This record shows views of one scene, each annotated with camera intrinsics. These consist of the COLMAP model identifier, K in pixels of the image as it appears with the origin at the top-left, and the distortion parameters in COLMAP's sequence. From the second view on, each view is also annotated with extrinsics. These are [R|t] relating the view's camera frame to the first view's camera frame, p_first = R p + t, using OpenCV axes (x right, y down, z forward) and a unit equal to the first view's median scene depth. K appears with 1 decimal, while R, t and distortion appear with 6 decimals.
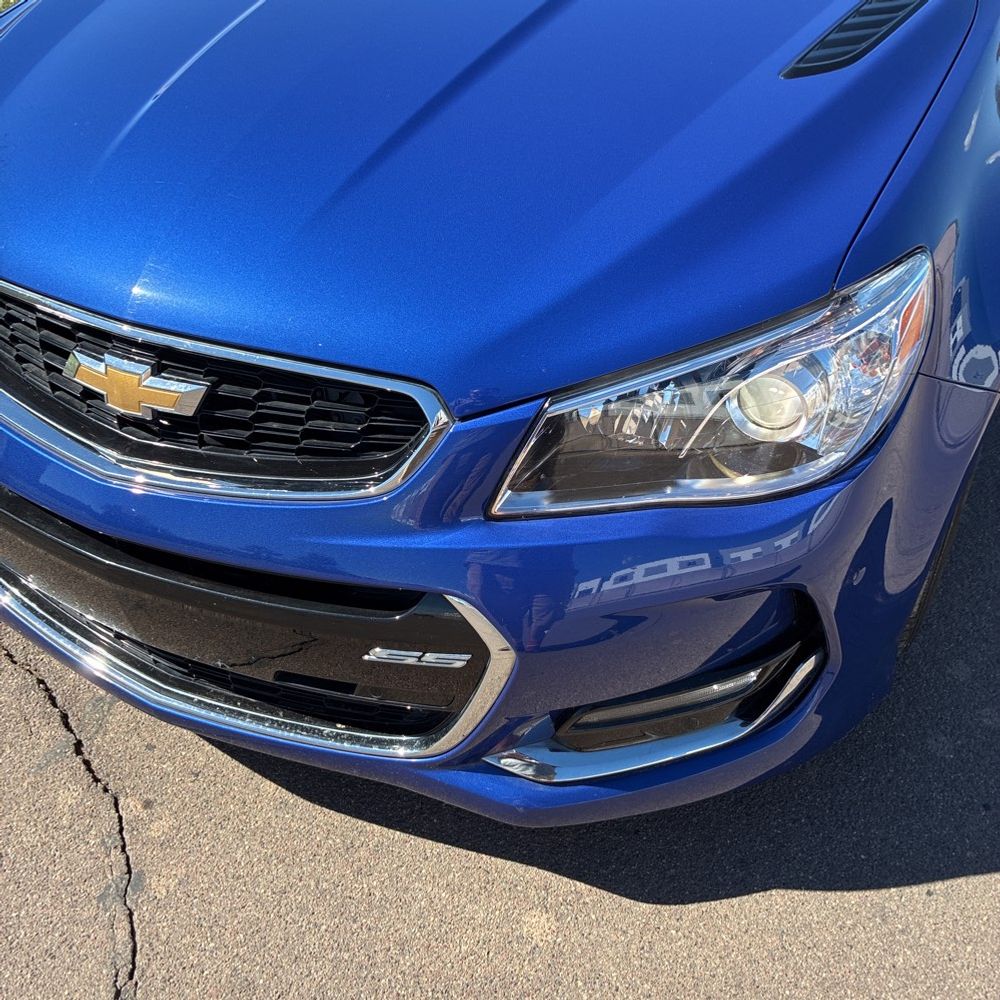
lens RADIAL K [[1019.3, 0, 502.0], [0, 1019.3, 490.1], [0, 0, 1]] dist [0.006330, 0.035455]
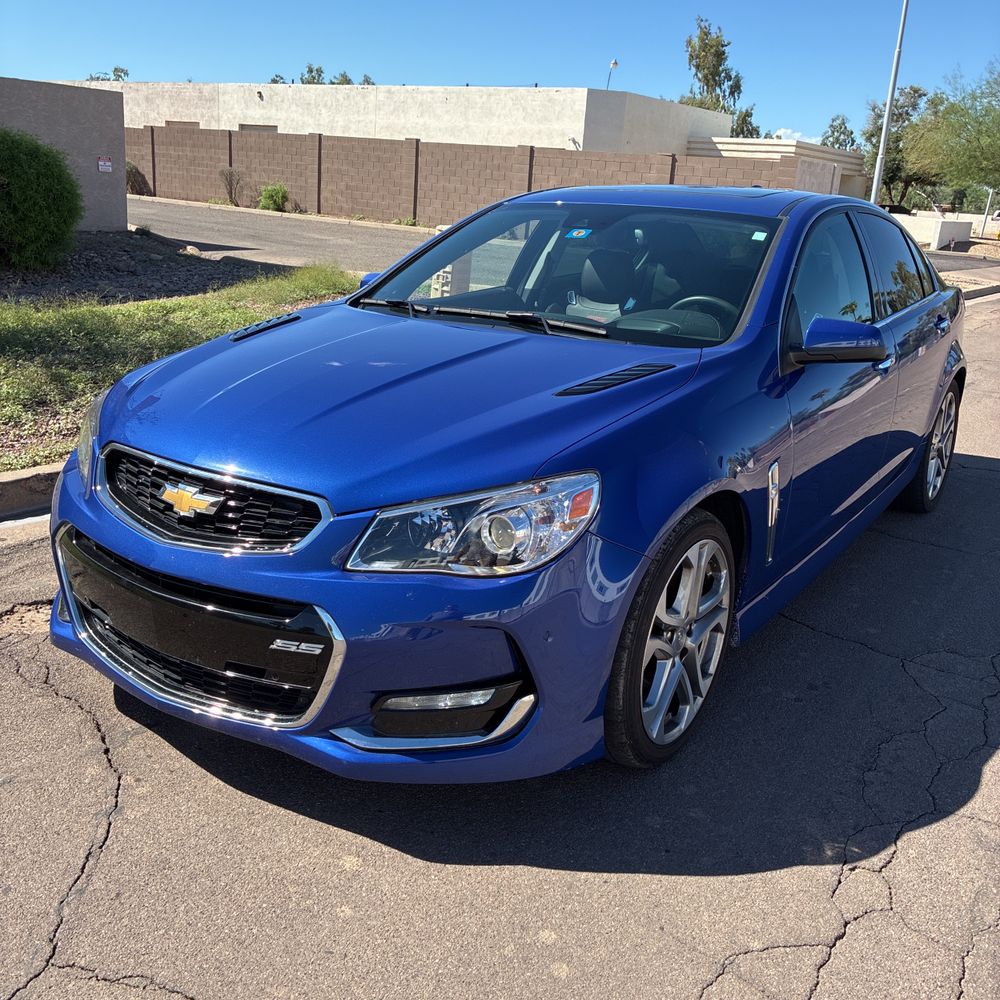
lens RADIAL K [[1019.3, 0, 502.0], [0, 1019.3, 490.1], [0, 0, 1]] dist [0.006330, 0.035455]
pose [[0.987227, 0.091155, -0.130665, 0.482477], [-0.135090, 0.913724, -0.383223, 0.544671], [0.084459, 0.395979, 0.914367, -0.744096]]
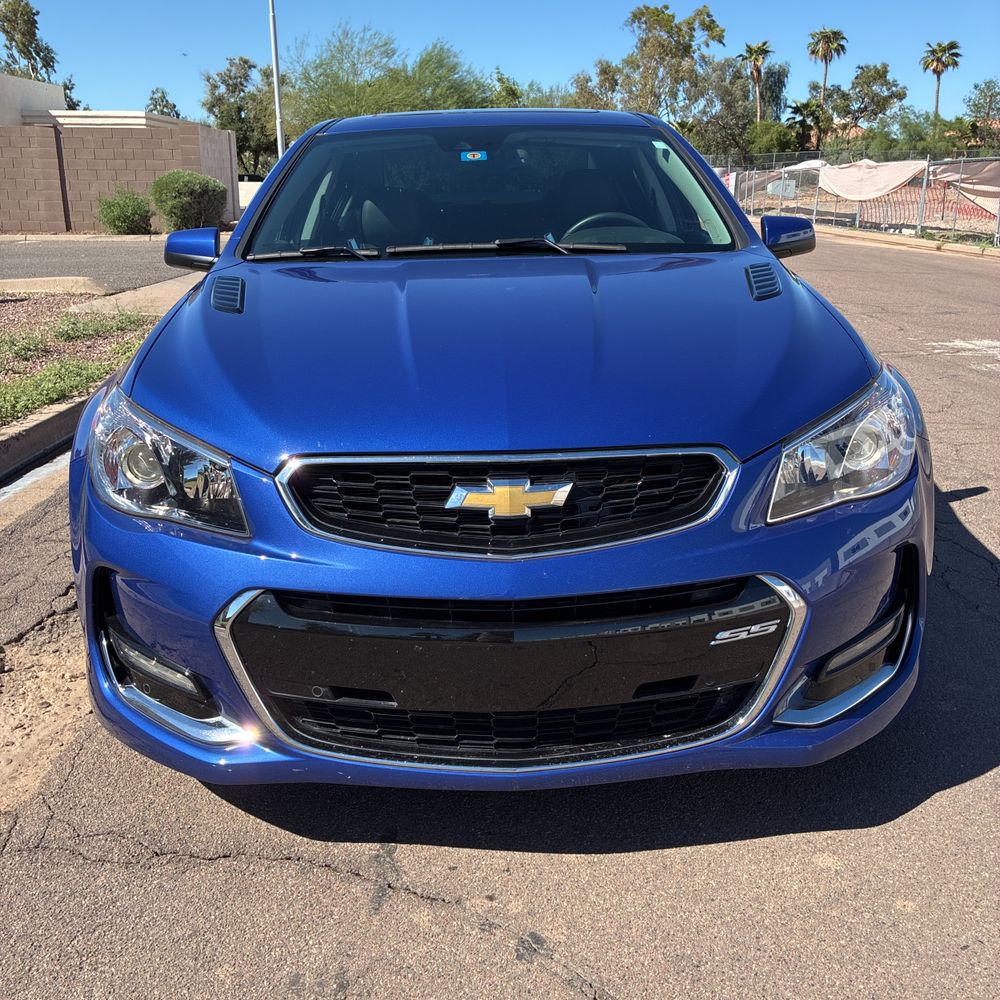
lens RADIAL K [[1016.0, 0, 502.5], [0, 1016.0, 492.1], [0, 0, 1]] dist [0.013014, 0.002313]
pose [[0.892855, -0.140887, 0.427740, -0.966823], [0.293173, 0.902817, -0.314598, 0.330062], [-0.341848, 0.406292, 0.847388, -0.201137]]
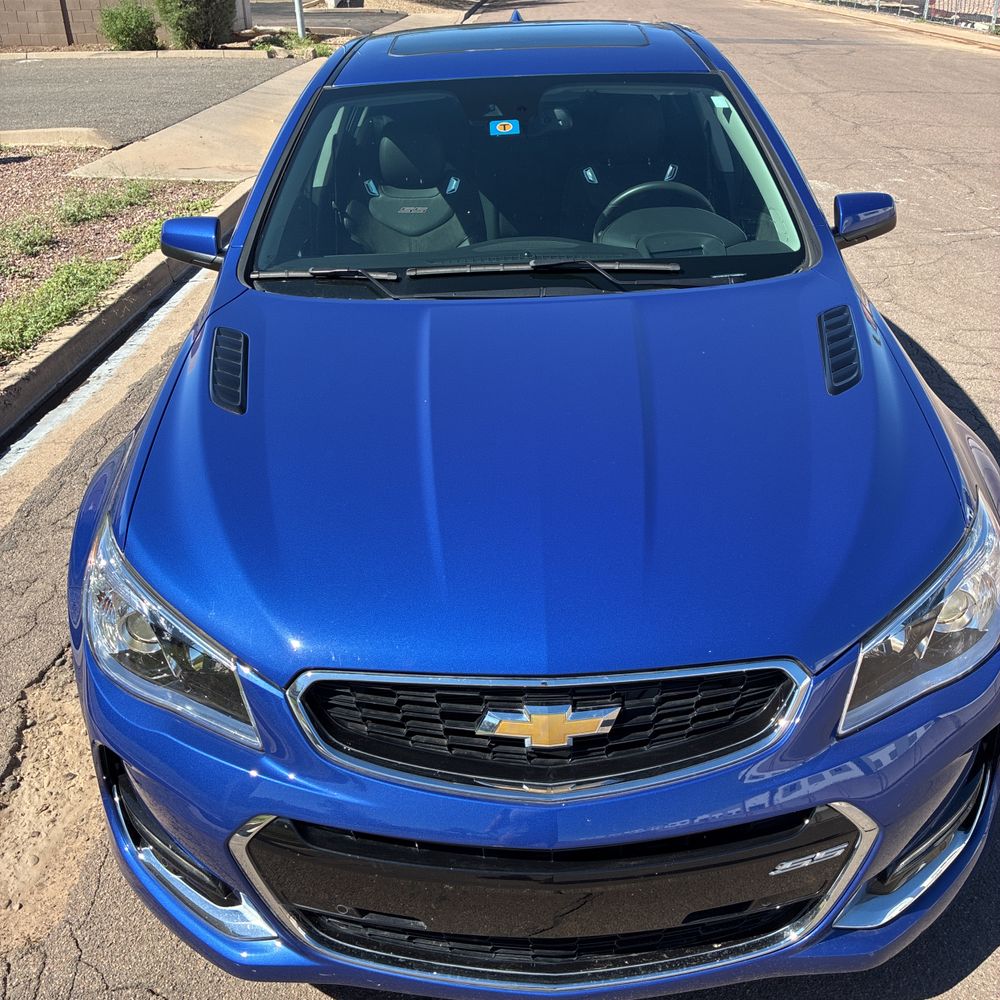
lens RADIAL K [[1013.4, 0, 500.0], [0, 1013.4, 500.0], [0, 0, 1]] dist [0.037476, -0.045975]
pose [[0.905466, -0.223373, 0.360881, -0.801963], [0.289784, 0.946627, -0.141149, -0.203604], [-0.310091, 0.232383, 0.921869, -0.208505]]
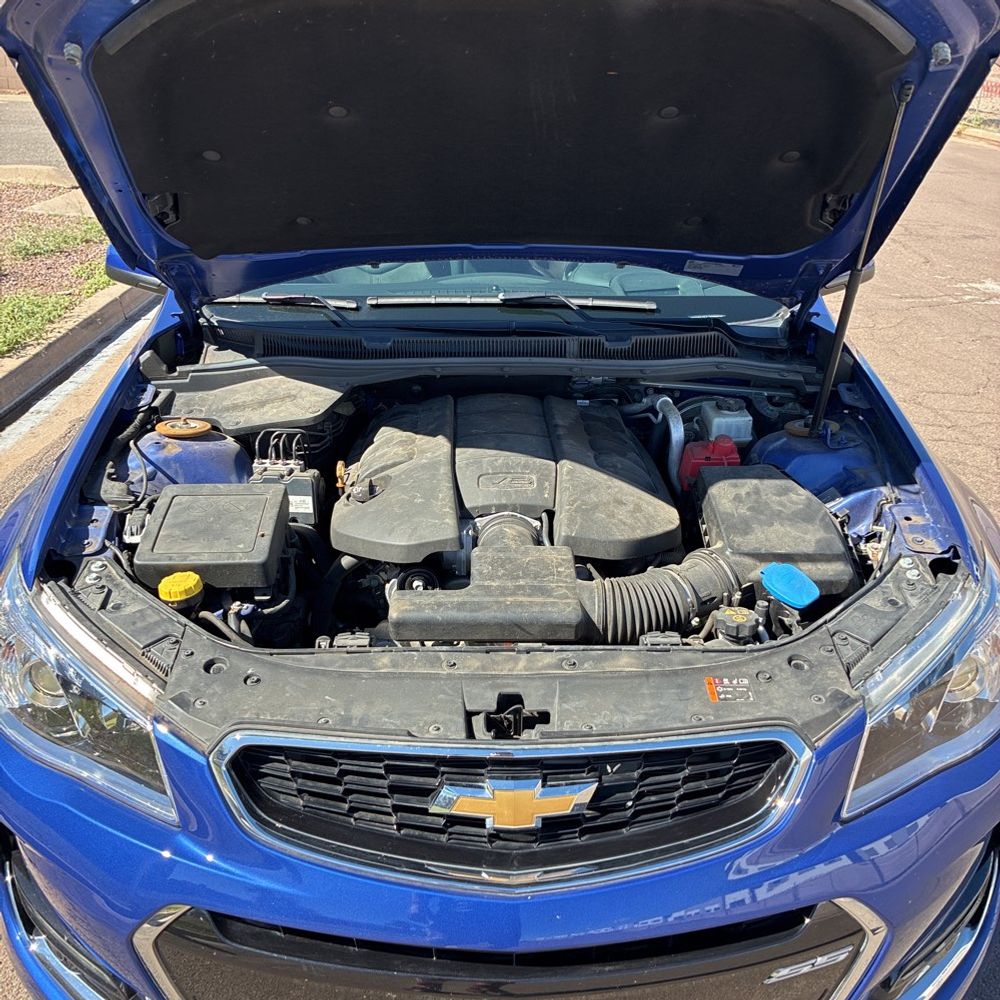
lens RADIAL K [[1015.0, 0, 496.9], [0, 1015.0, 480.6], [0, 0, 1]] dist [0.013468, 0.017480]
pose [[0.894247, -0.169963, 0.414047, -0.763953], [0.271251, 0.941648, -0.199302, -0.212207], [-0.356012, 0.290536, 0.888169, -0.062755]]
